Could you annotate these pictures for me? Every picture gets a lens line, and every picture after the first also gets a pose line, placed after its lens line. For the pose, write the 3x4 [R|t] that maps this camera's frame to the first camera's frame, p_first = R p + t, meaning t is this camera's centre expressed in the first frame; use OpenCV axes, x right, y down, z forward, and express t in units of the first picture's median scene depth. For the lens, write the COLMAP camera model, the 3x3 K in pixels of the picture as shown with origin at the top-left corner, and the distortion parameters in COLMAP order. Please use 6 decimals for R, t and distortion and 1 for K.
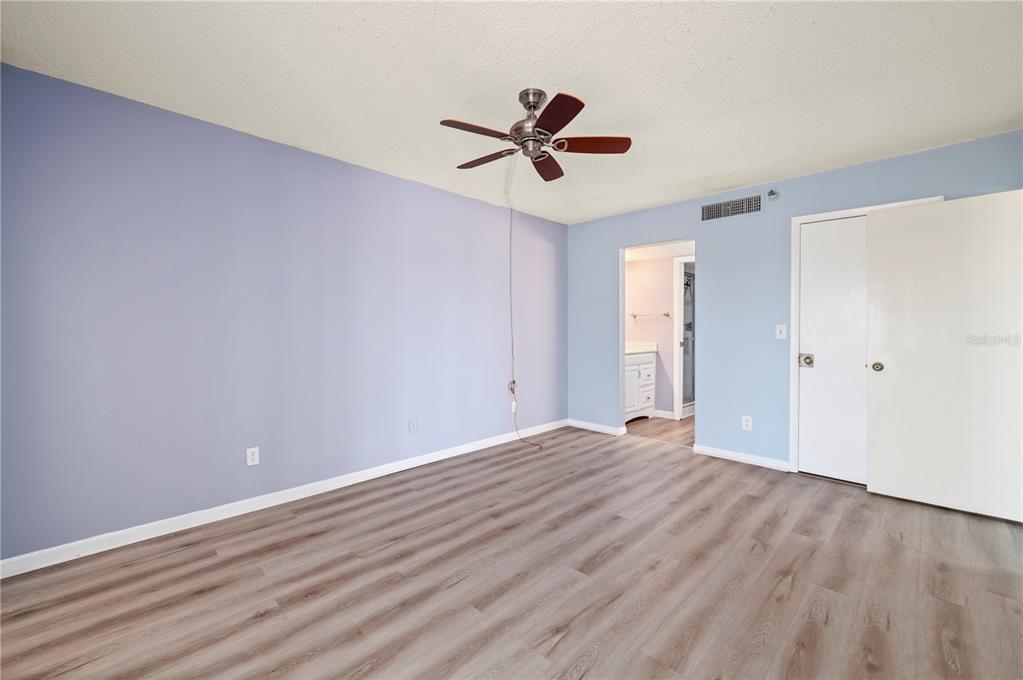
lens RADIAL K [[407.8, 0, 507.3], [0, 407.8, 331.1], [0, 0, 1]] dist [-0.001359, -0.000340]
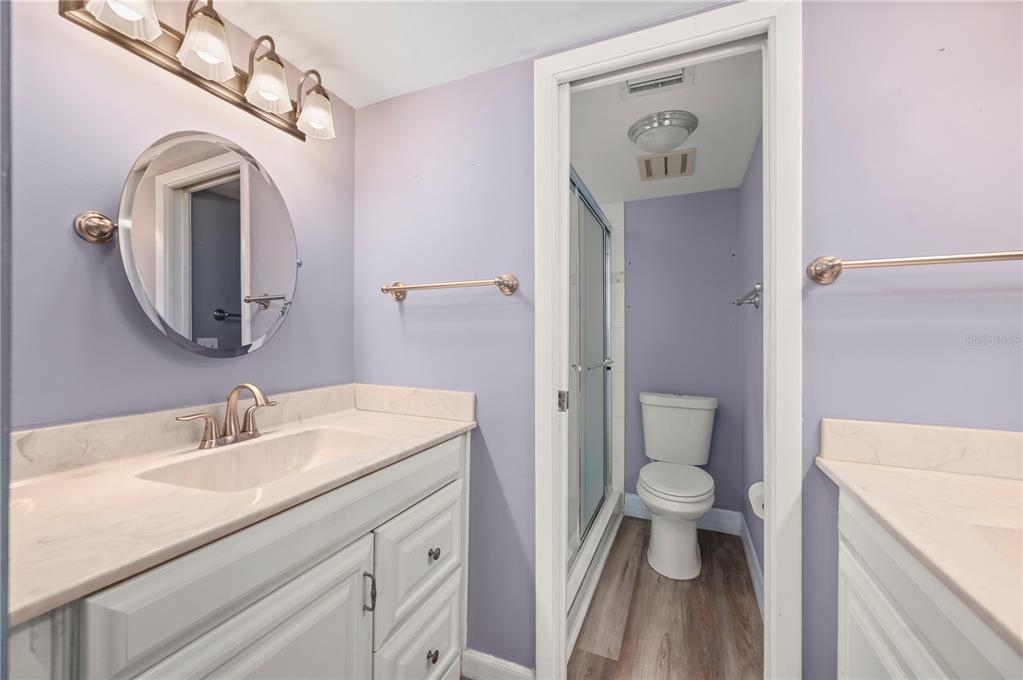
lens RADIAL K [[407.8, 0, 511.3], [0, 407.8, 337.8], [0, 0, 1]] dist [-0.001359, -0.000340]
pose [[0.927267, 0.001584, 0.374398, 0.295442], [0.000623, 0.999983, -0.005774, -0.006196], [-0.374401, 0.005587, 0.927250, 0.759751]]
